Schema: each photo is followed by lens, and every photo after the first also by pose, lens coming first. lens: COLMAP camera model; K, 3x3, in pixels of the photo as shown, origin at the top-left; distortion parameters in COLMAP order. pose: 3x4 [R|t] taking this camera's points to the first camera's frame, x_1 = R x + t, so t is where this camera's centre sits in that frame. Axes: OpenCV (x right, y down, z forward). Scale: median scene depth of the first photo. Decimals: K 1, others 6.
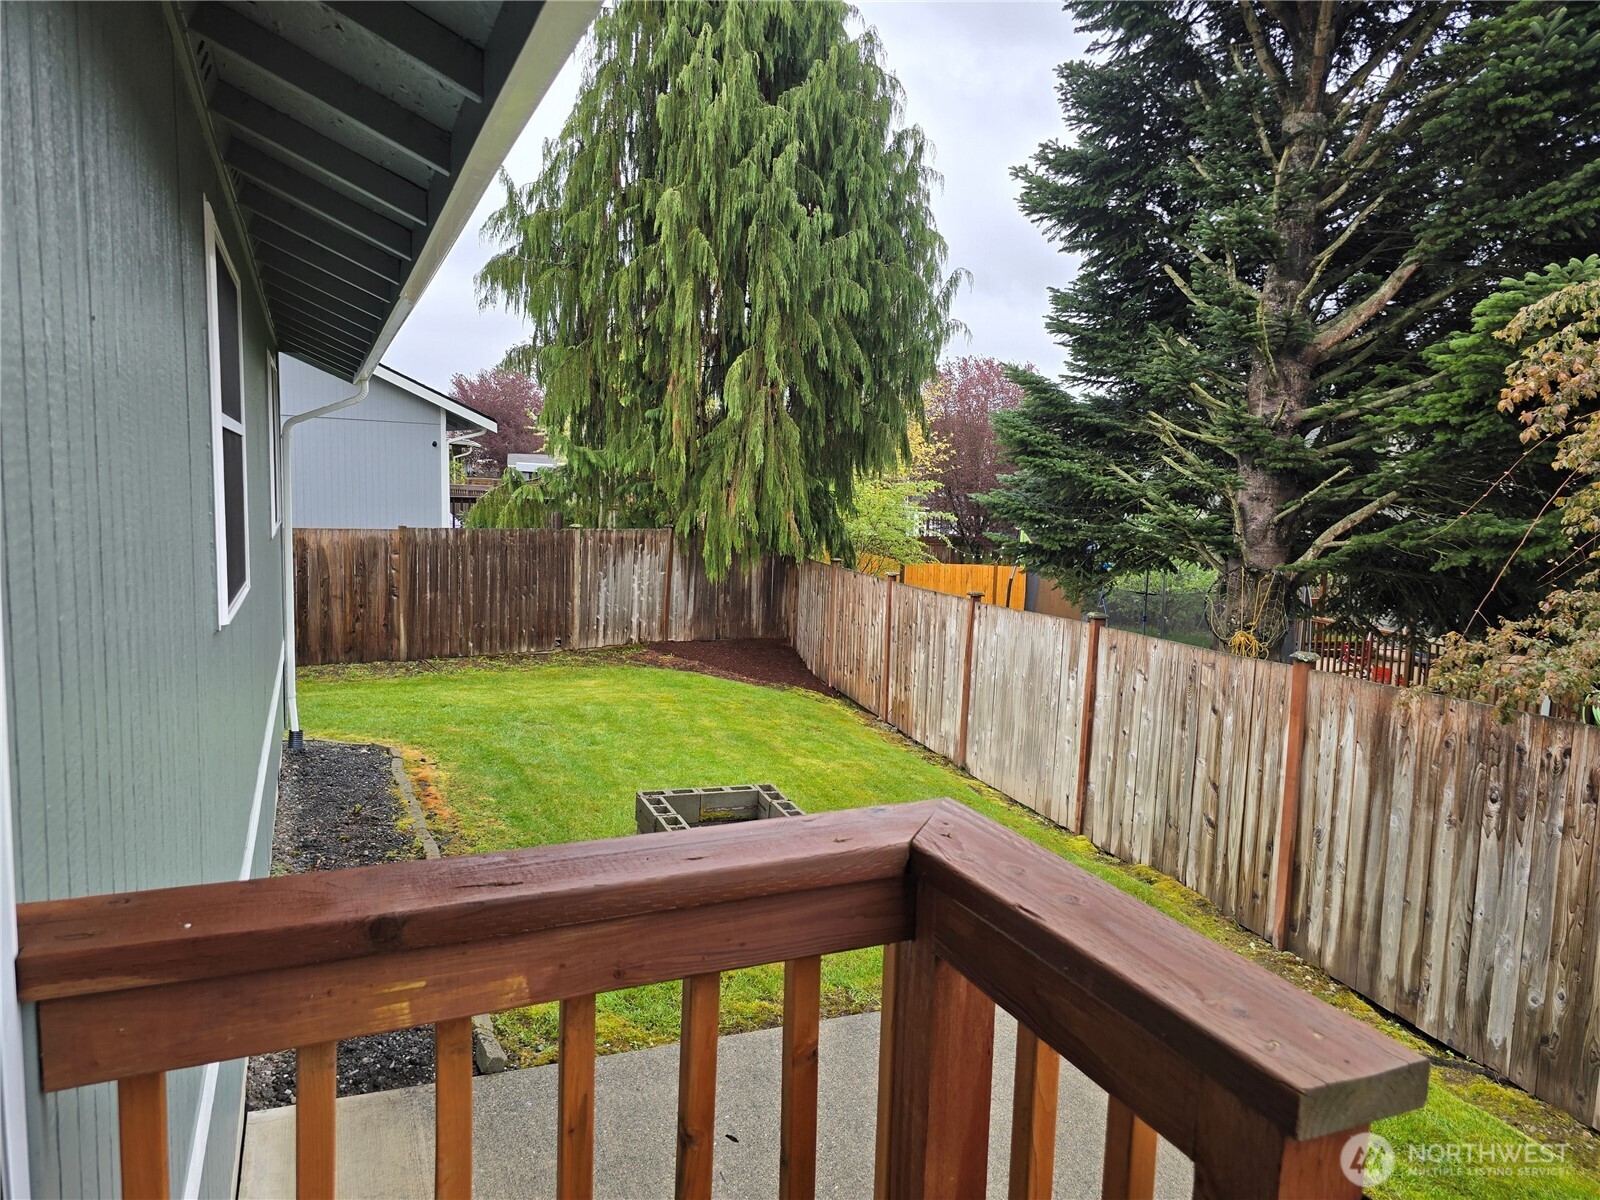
lens RADIAL K [[1073.6, 0, 798.6], [0, 1073.6, 599.3], [0, 0, 1]] dist [0.031867, -0.003185]
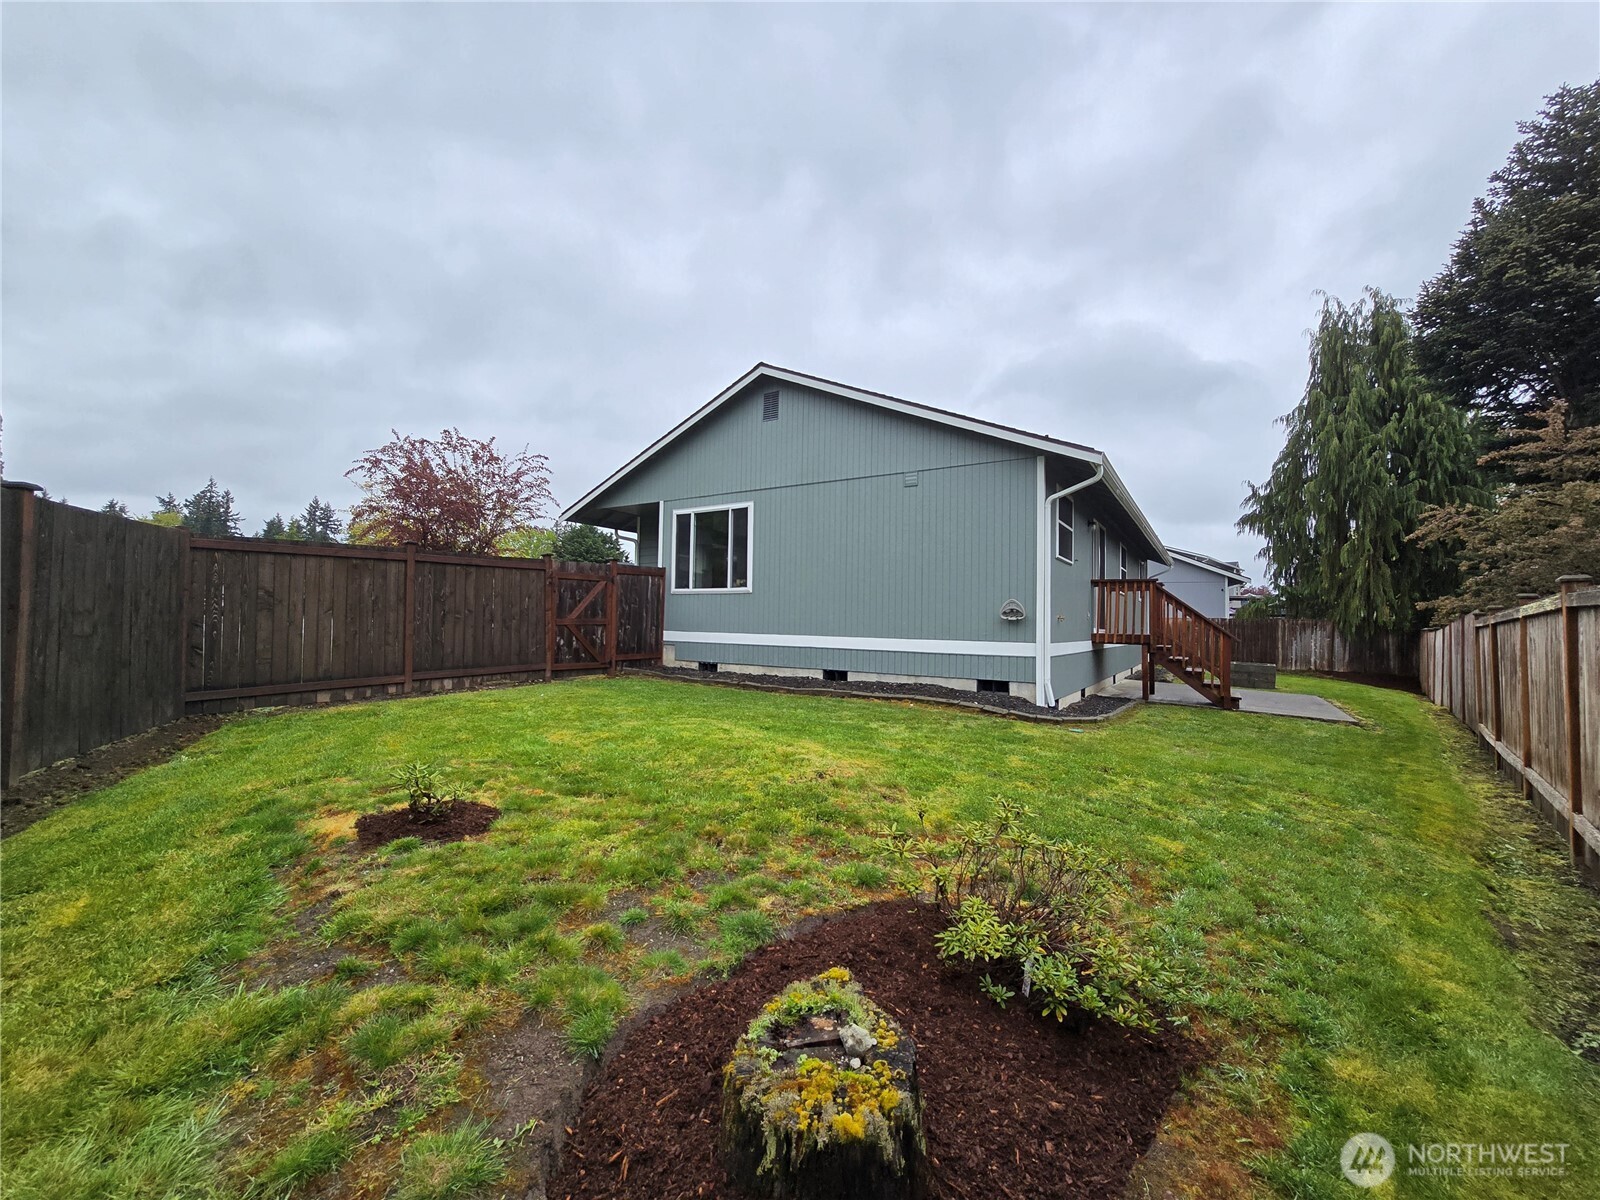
lens RADIAL K [[652.1, 0, 798.5], [0, 652.1, 601.9], [0, 0, 1]] dist [0.001418, -0.000031]
pose [[0.539928, -0.045294, -0.840492, 0.433706], [-0.103514, 0.987398, -0.119708, 0.179838], [0.835322, 0.151636, 0.528435, -0.664525]]
